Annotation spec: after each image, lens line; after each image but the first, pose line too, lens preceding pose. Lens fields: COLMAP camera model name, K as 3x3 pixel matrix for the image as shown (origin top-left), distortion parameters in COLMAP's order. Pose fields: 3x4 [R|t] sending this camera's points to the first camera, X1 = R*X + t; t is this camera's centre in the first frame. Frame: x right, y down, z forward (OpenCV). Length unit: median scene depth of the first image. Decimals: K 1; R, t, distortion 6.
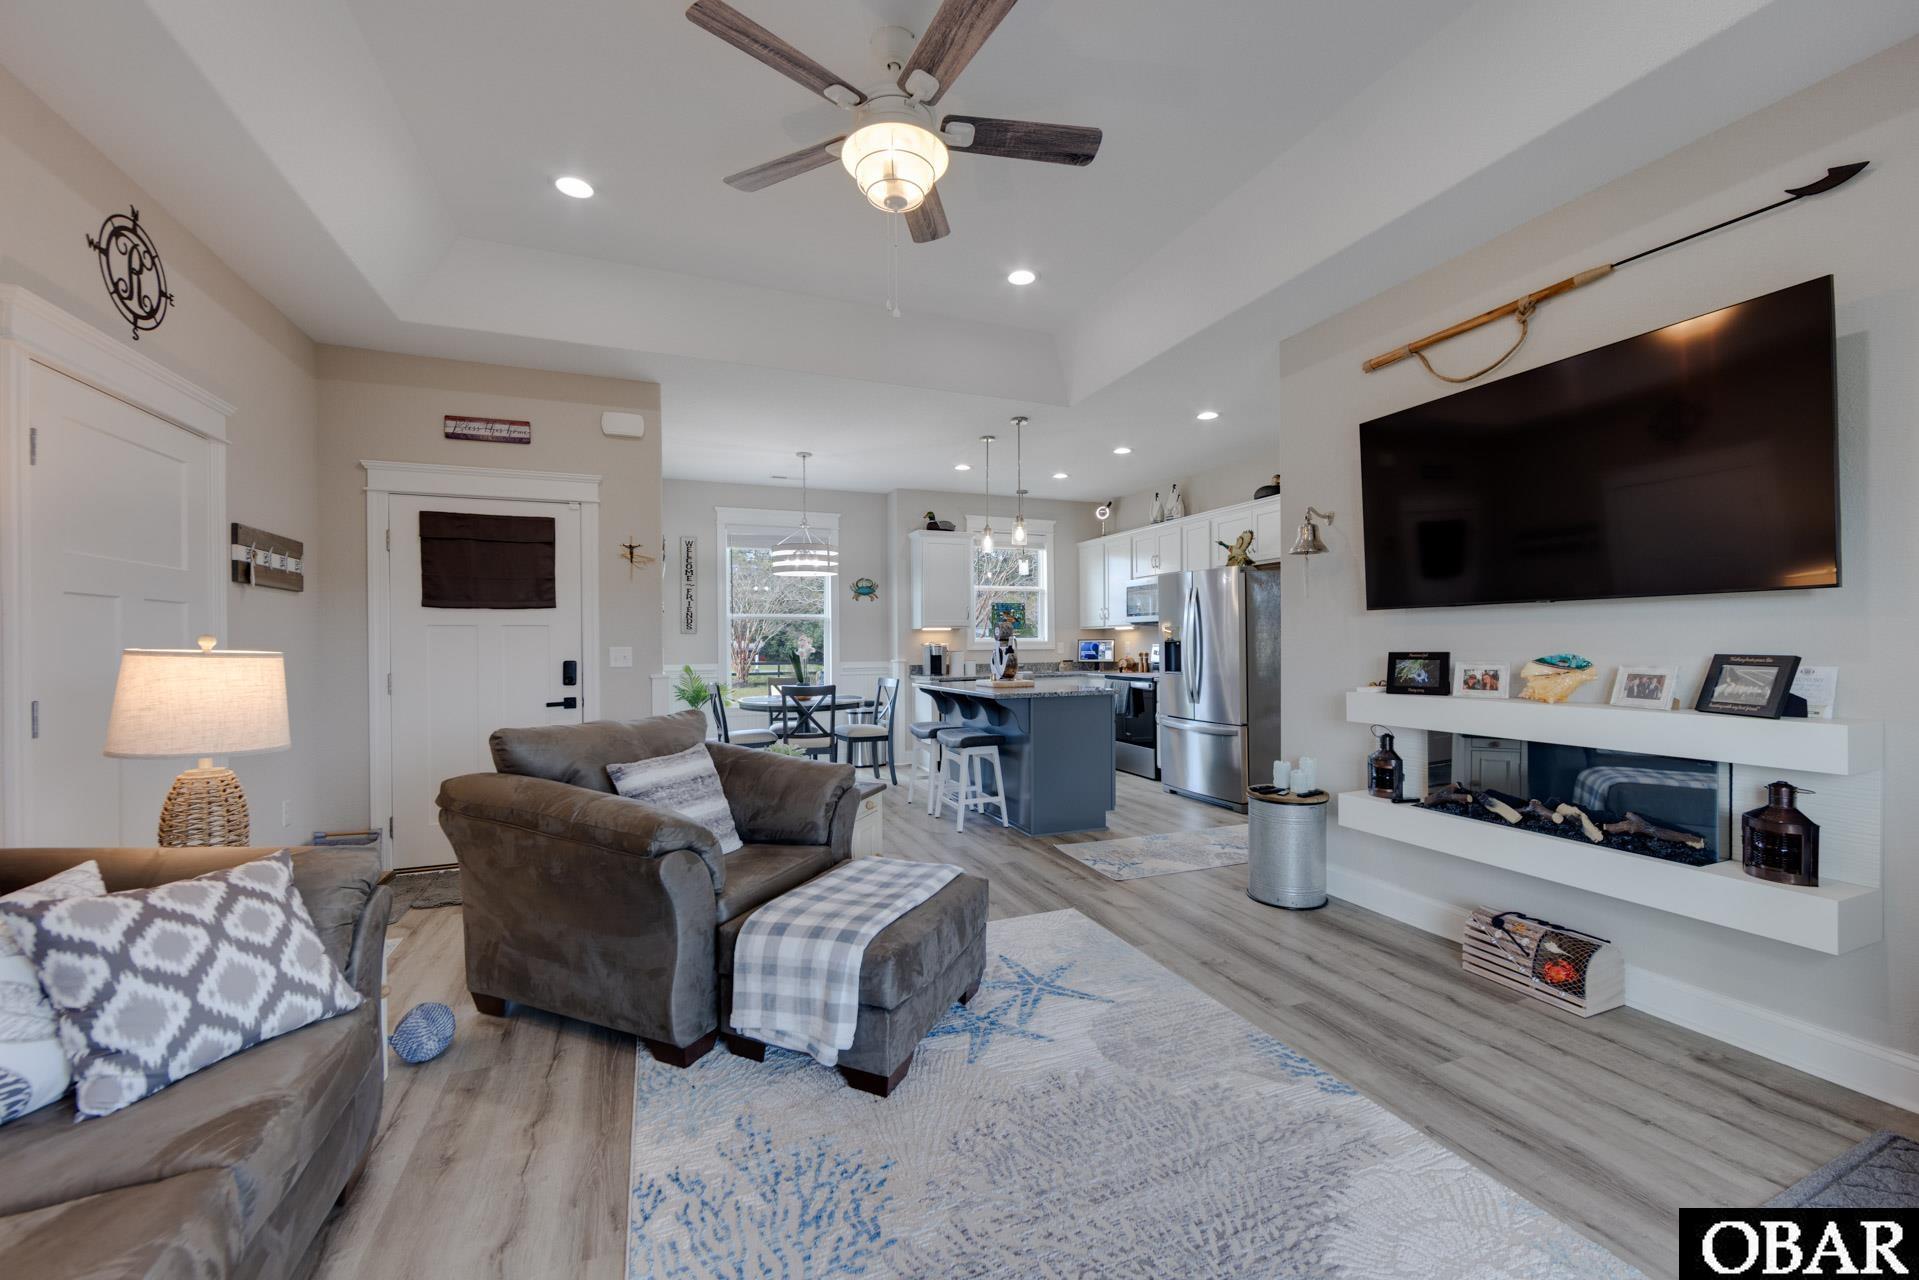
lens RADIAL K [[748.0, 0, 959.5], [0, 748.0, 640.0], [0, 0, 1]] dist [-0.002448, -0.000264]
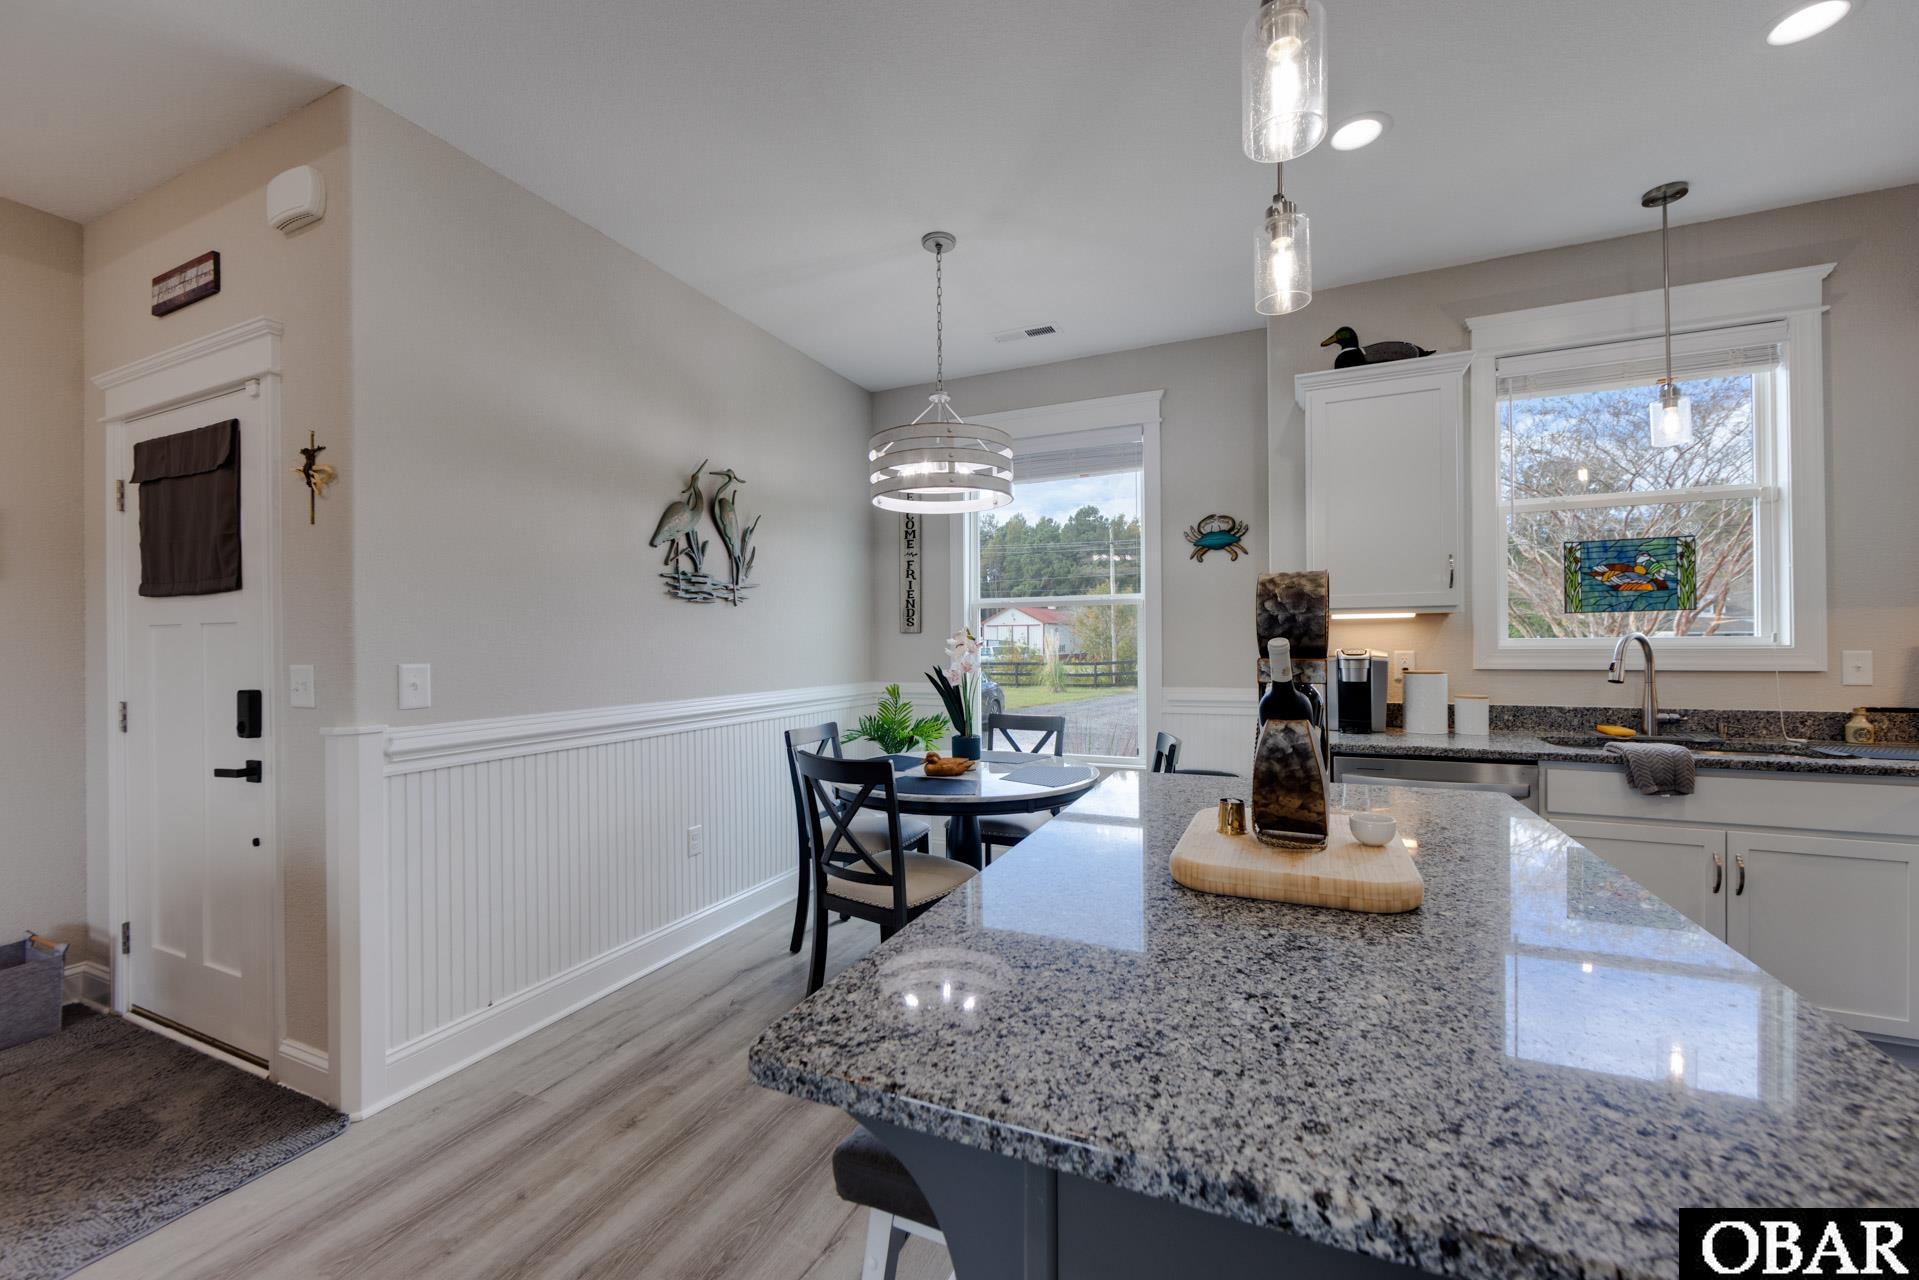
lens RADIAL K [[748.0, 0, 959.5], [0, 748.0, 640.0], [0, 0, 1]] dist [-0.002448, -0.000264]
pose [[0.693940, -0.002368, -0.720029, 0.108577], [0.004419, 0.999990, 0.000970, -0.002965], [0.720019, -0.003855, 0.693943, 0.568245]]
